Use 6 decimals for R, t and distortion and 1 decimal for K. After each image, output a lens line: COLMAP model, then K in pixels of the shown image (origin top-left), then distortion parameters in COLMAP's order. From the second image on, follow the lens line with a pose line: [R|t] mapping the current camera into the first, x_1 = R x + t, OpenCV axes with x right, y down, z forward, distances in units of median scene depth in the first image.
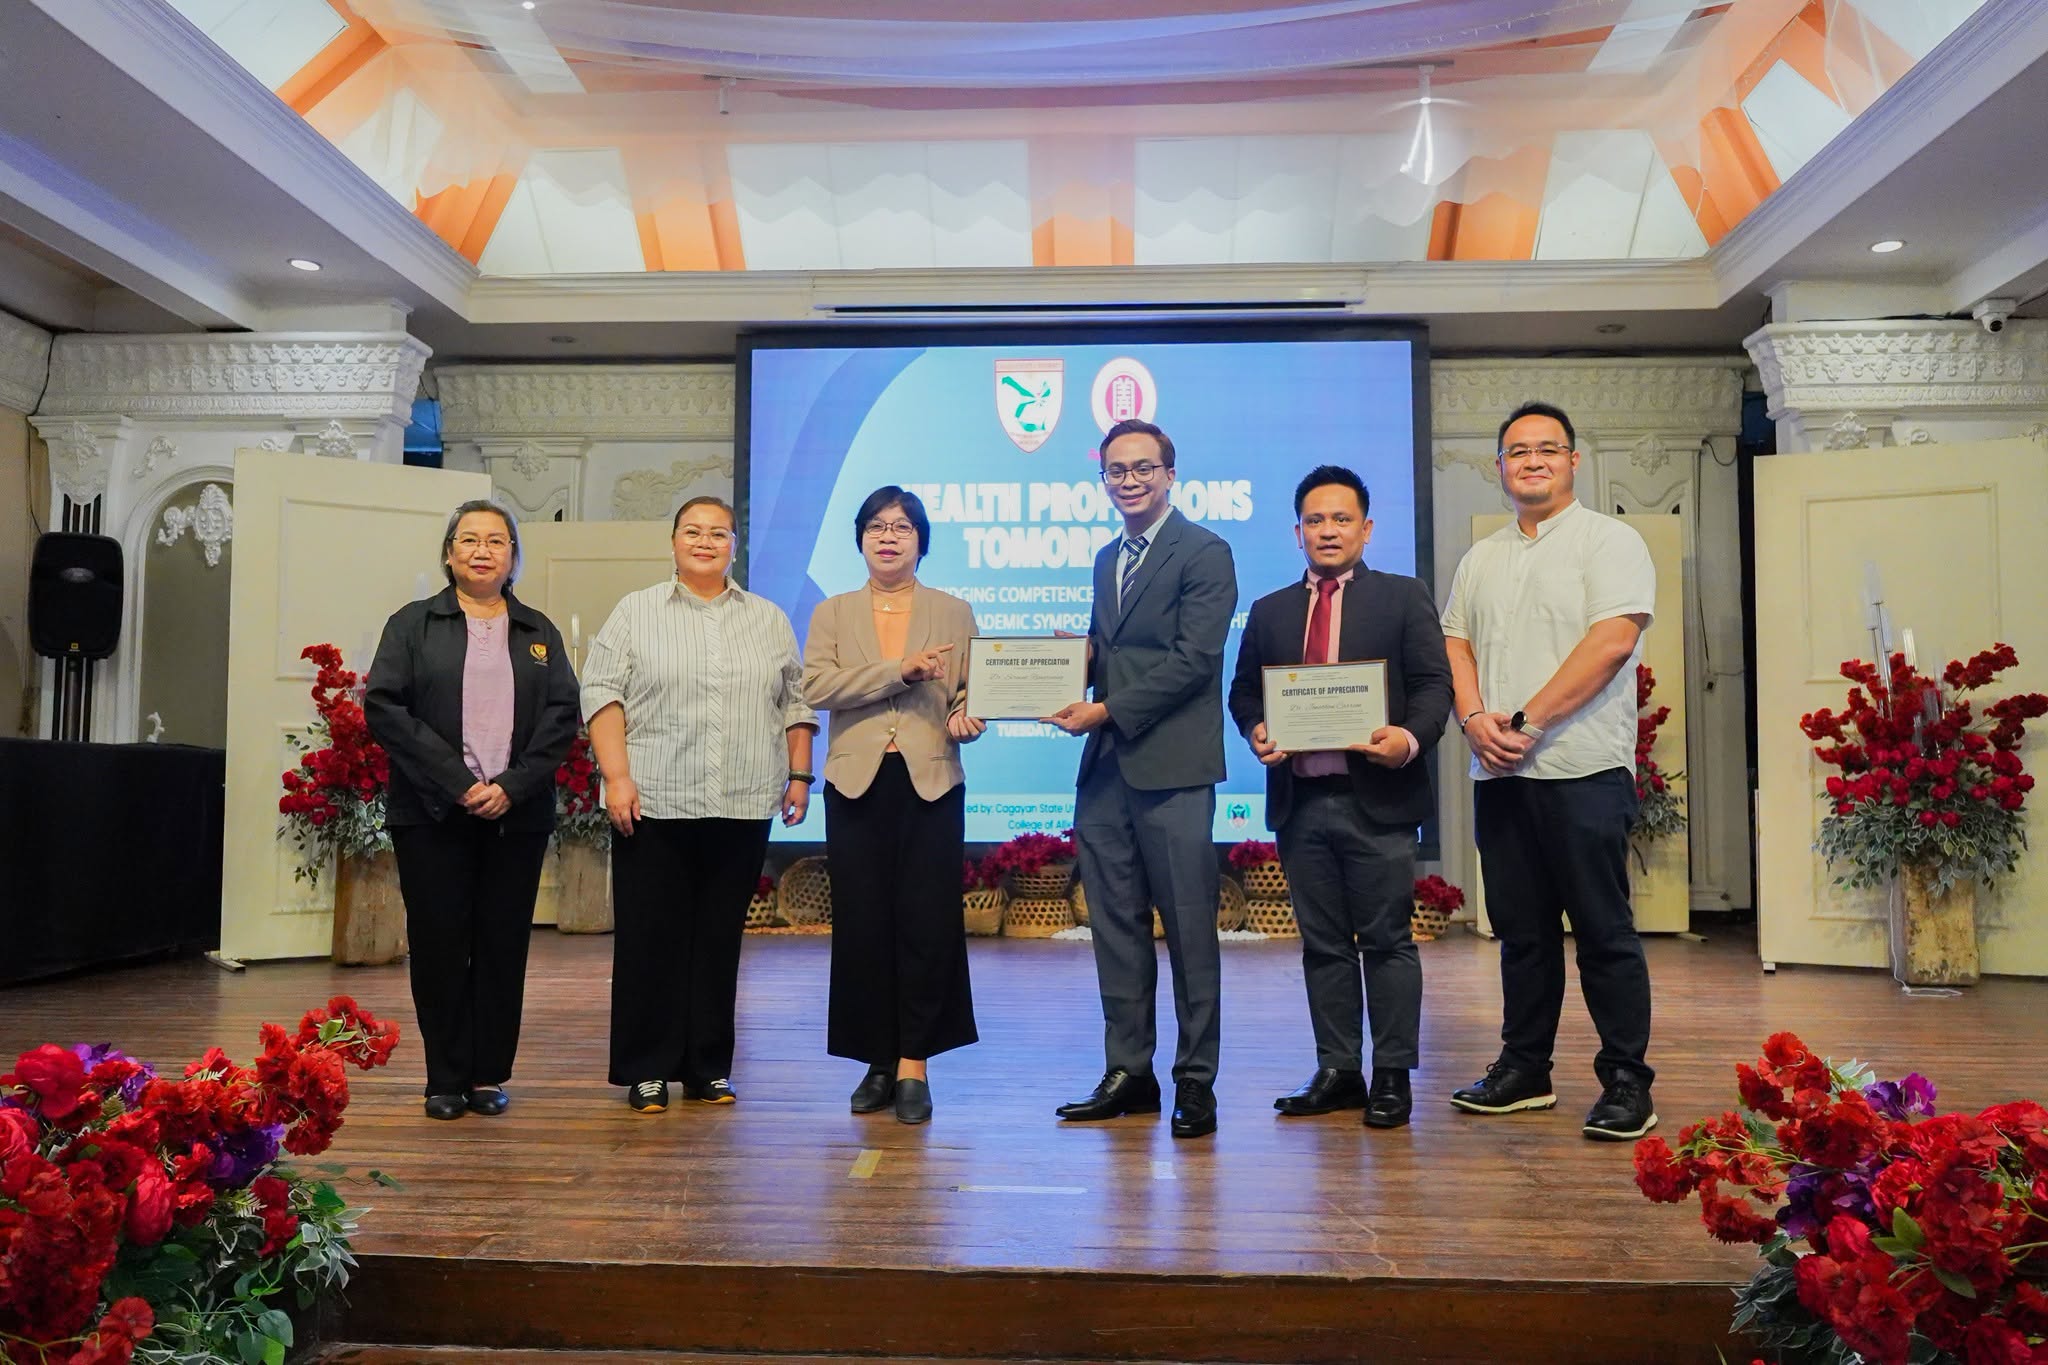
lens RADIAL K [[1585.3, 0, 1024.0], [0, 1585.3, 682.5], [0, 0, 1]] dist [-0.000433, -0.000911]
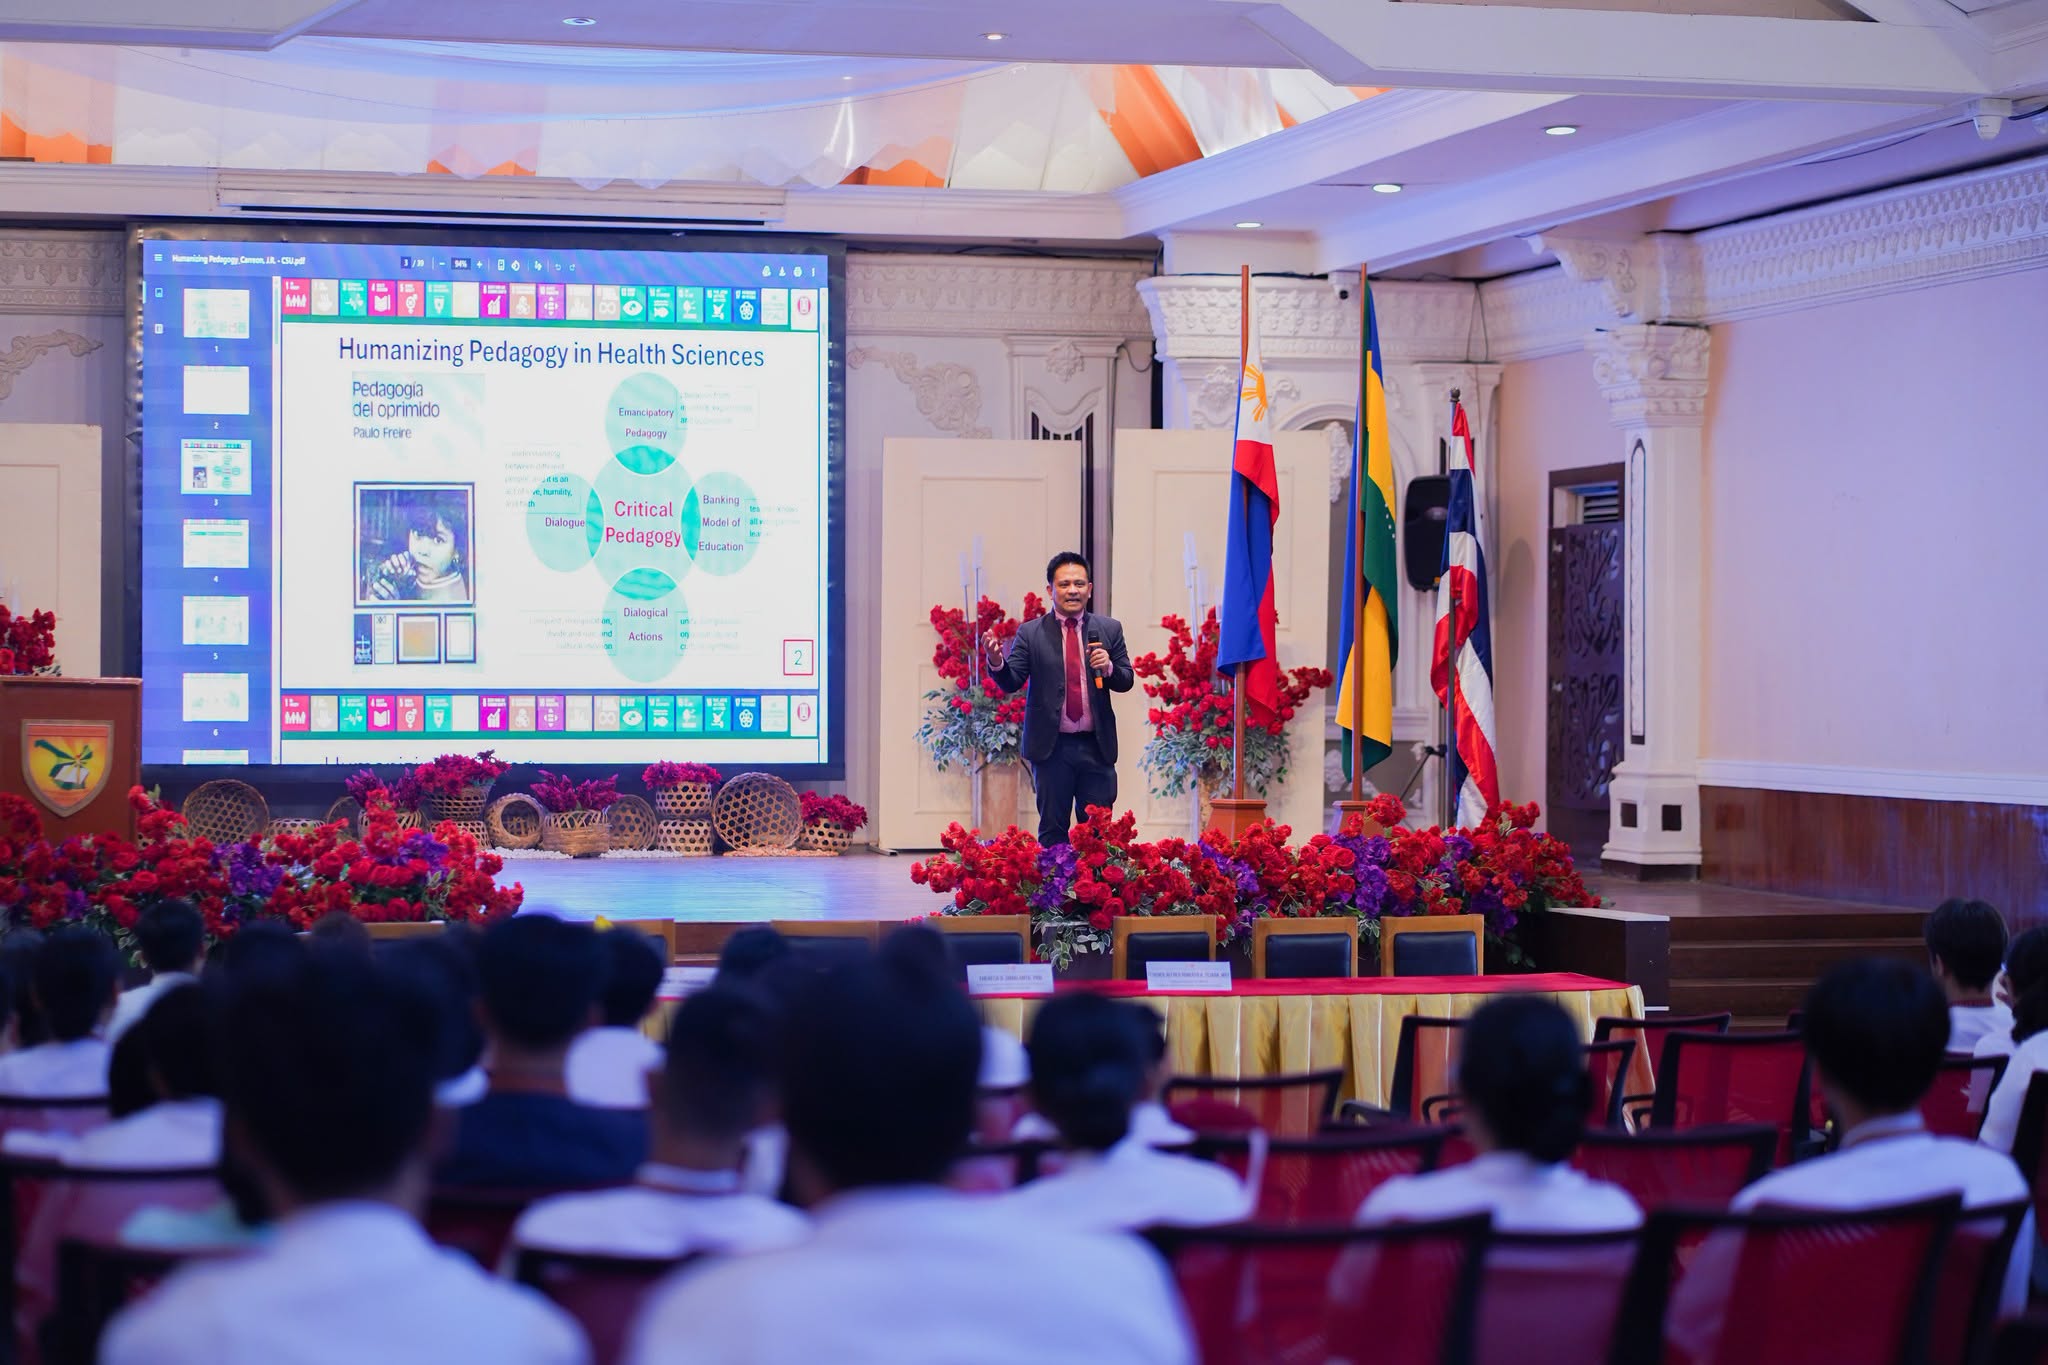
lens RADIAL K [[4768.7, 0, 1024.0], [0, 4768.7, 682.5], [0, 0, 1]] dist [0.016388, 0.161467]
pose [[0.957046, 0.000965, 0.289933, -0.524143], [-0.024686, 0.996634, 0.078171, -0.195754], [-0.288882, -0.081971, 0.953849, -1.981657]]
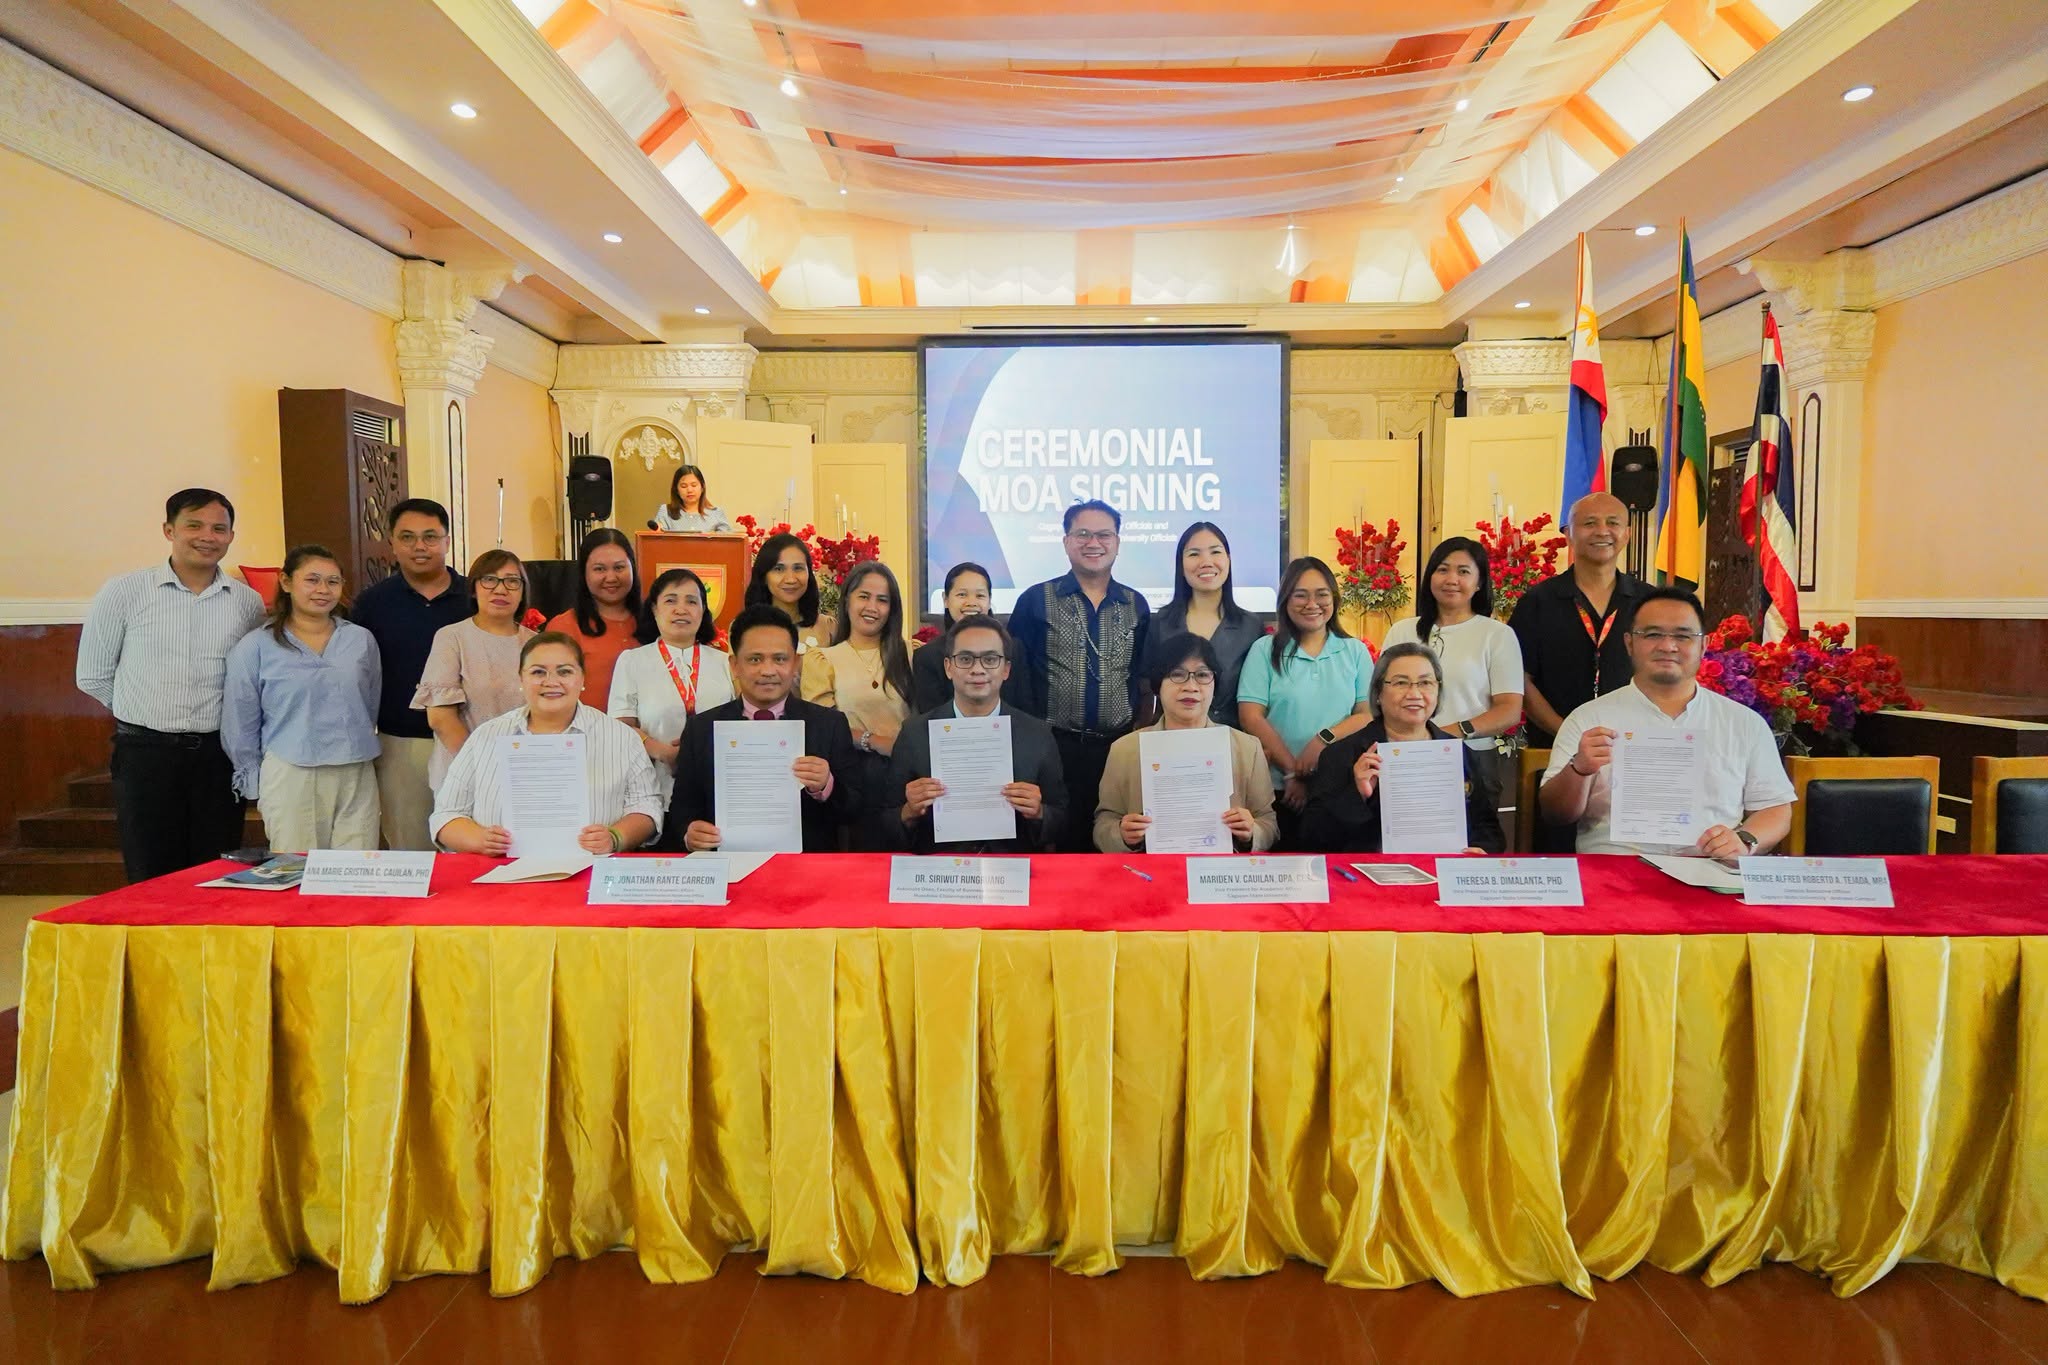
lens RADIAL K [[1206.1, 0, 1024.0], [0, 1206.1, 682.5], [0, 0, 1]] dist [-0.003224, 0.002467]
pose [[0.999498, -0.008623, 0.030482, -0.111023], [0.004288, 0.990210, 0.139522, -0.021628], [-0.031387, -0.139321, 0.989750, -0.477640]]
